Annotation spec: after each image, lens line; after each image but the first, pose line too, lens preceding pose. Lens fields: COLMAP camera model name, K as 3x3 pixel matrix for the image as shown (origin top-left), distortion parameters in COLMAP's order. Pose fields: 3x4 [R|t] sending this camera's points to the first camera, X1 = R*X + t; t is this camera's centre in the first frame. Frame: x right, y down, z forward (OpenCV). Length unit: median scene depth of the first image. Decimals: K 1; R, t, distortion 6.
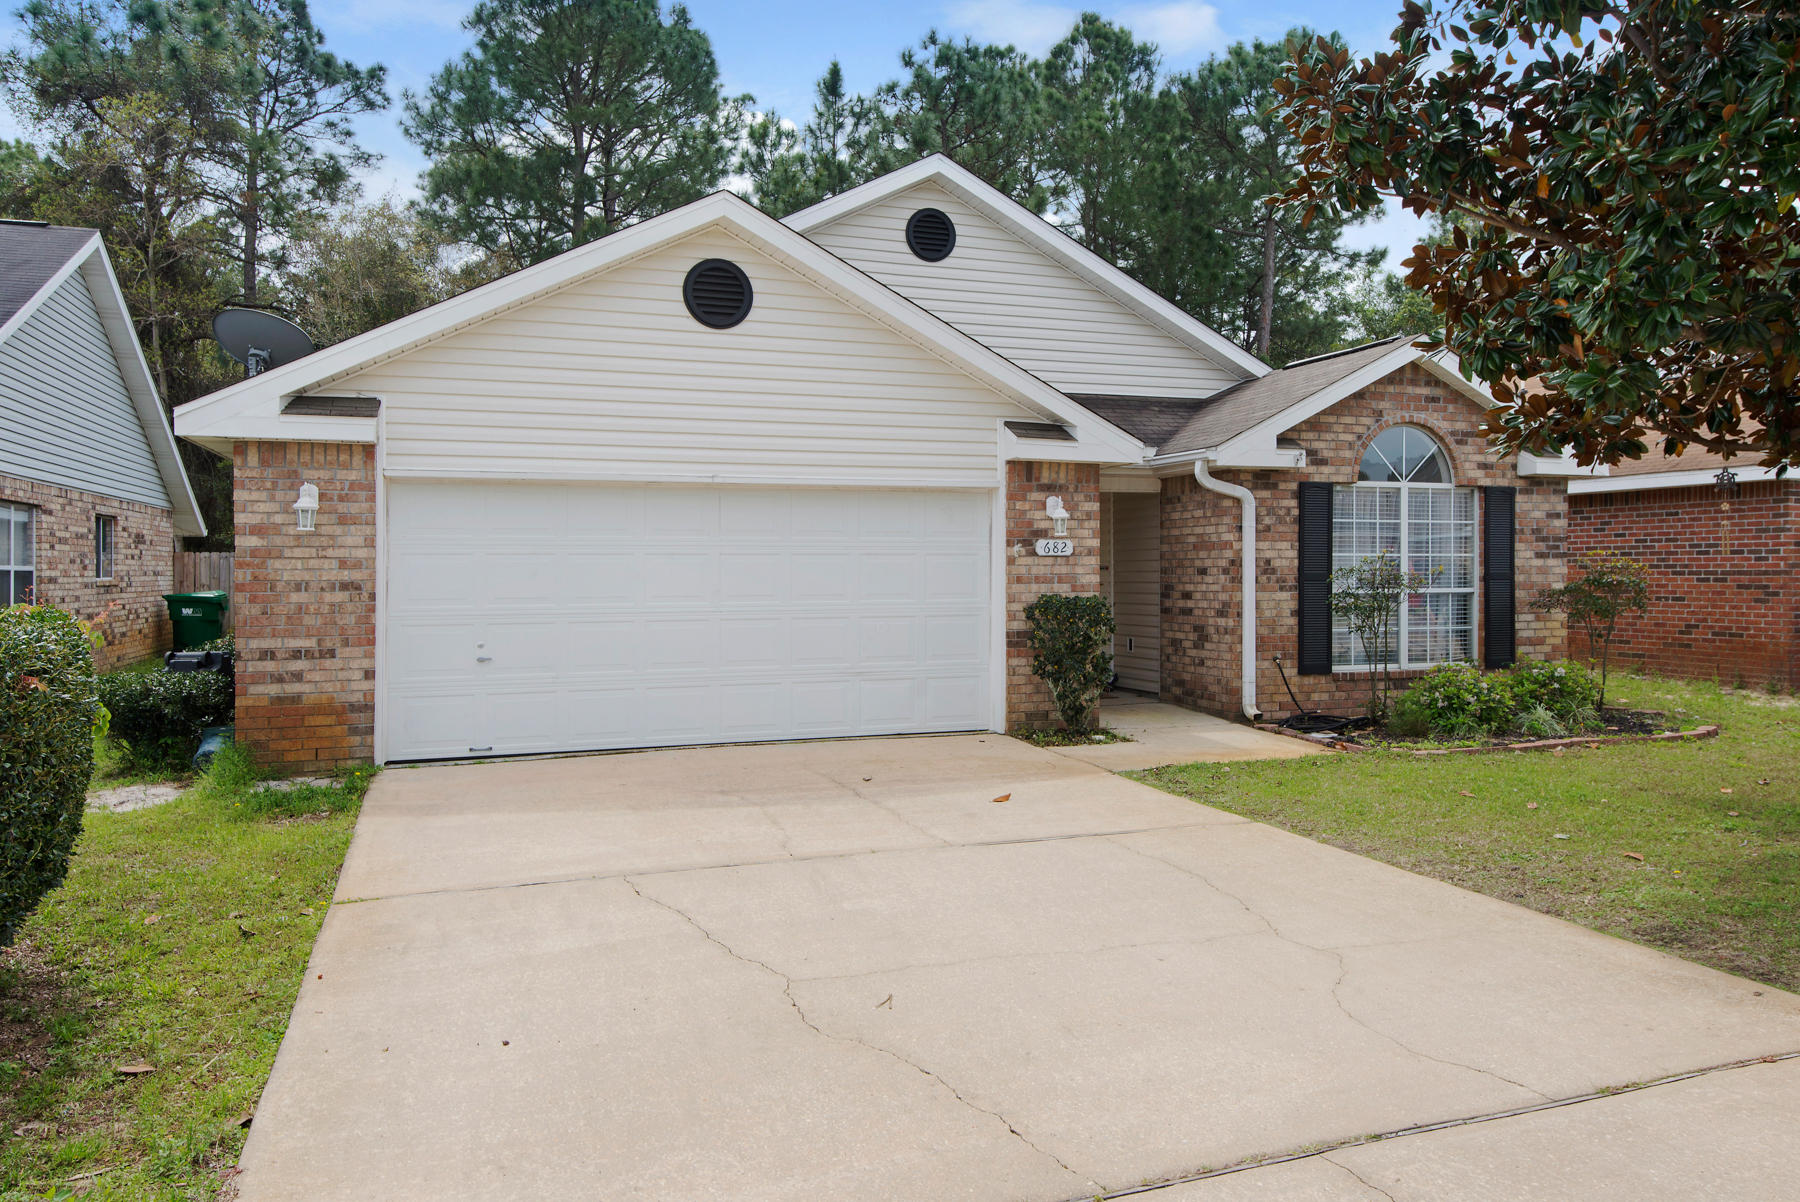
lens RADIAL K [[1353.1, 0, 897.2], [0, 1353.1, 572.5], [0, 0, 1]] dist [0.017998, -0.000011]
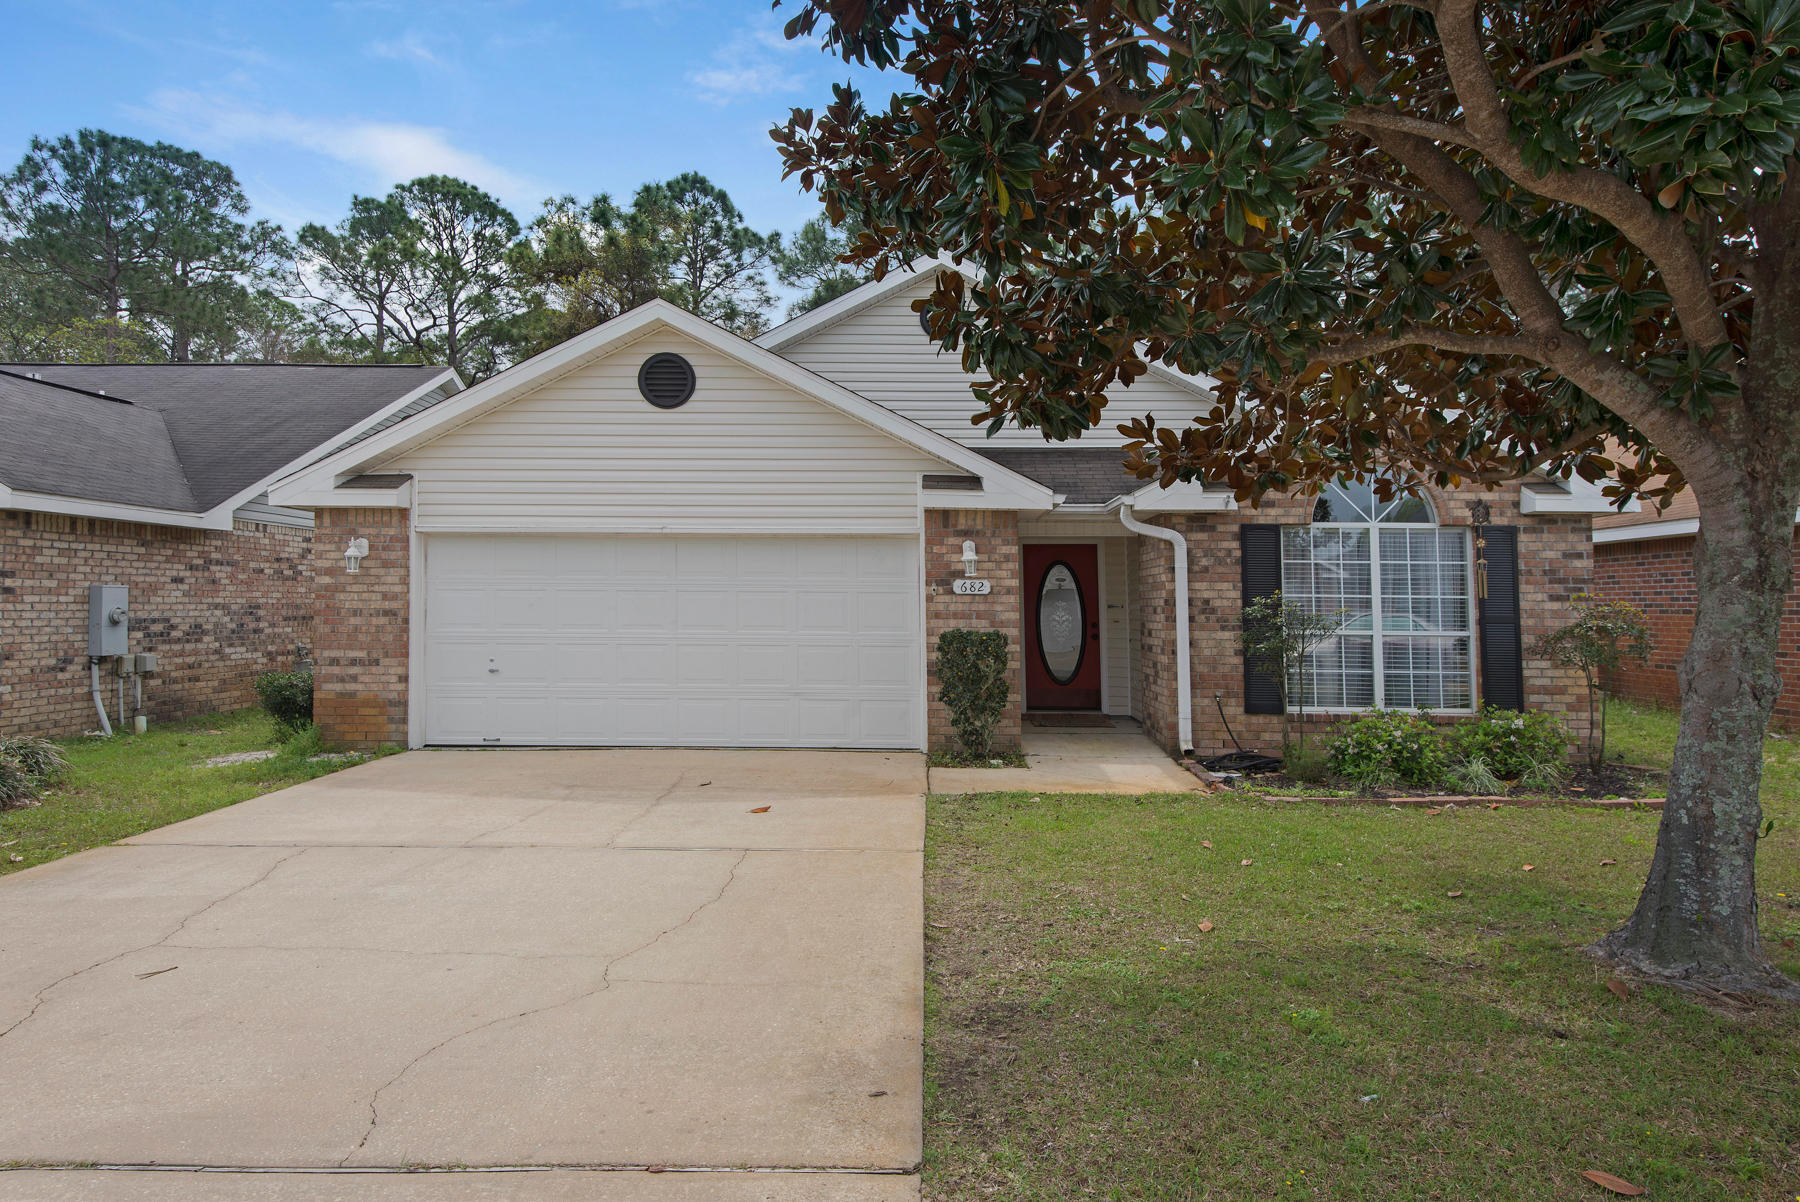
lens RADIAL K [[1092.6, 0, 900.1], [0, 1092.6, 554.4], [0, 0, 1]] dist [0.012746, -0.001361]
pose [[0.923331, -0.007551, -0.383932, 0.399861], [-0.011575, 0.998805, -0.047482, -0.001865], [0.383832, 0.048286, 0.922140, 0.148926]]
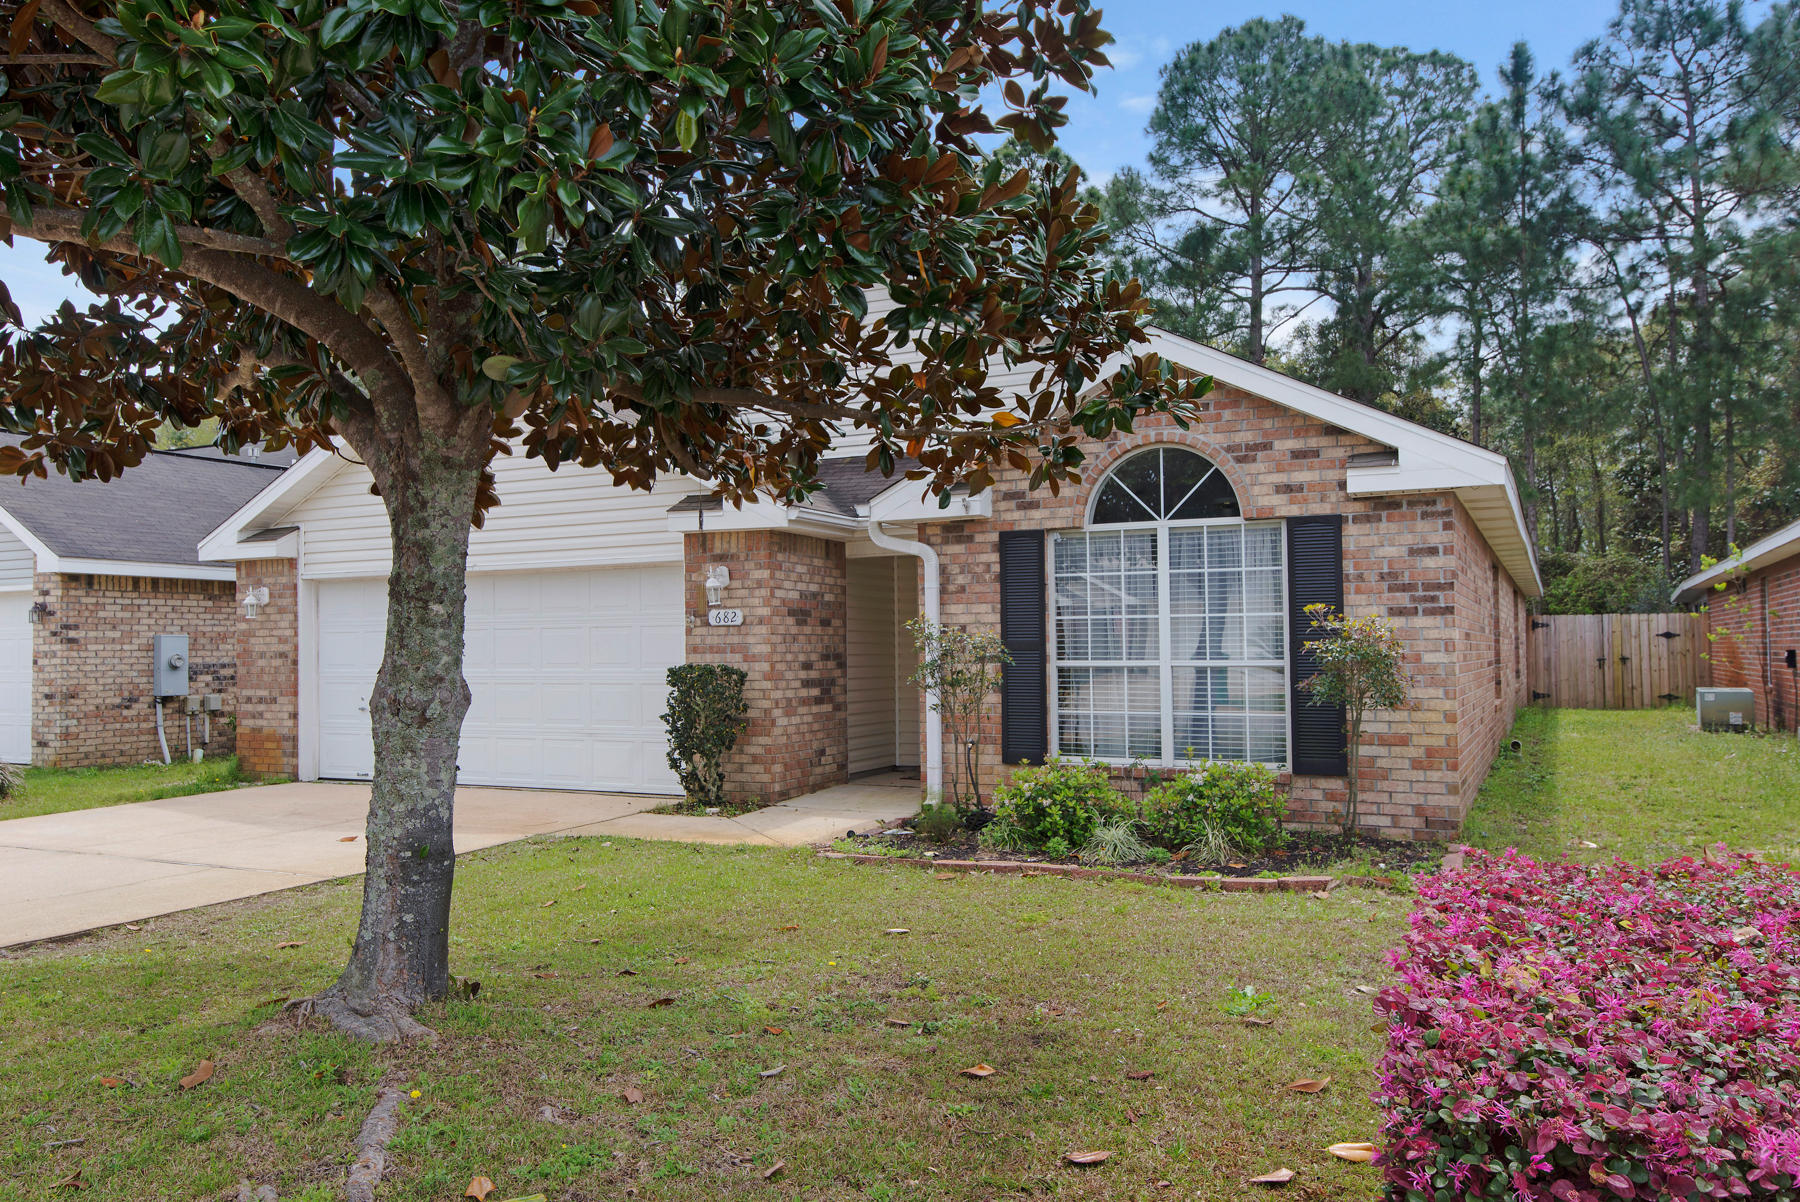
lens RADIAL K [[1349.8, 0, 900.0], [0, 1349.8, 601.0], [0, 0, 1]] dist [0.007563, 0.003587]
pose [[0.665402, -0.029451, -0.745904, 0.929559], [0.004358, 0.999358, -0.035570, 0.005360], [0.746472, 0.020418, 0.665103, 0.428078]]
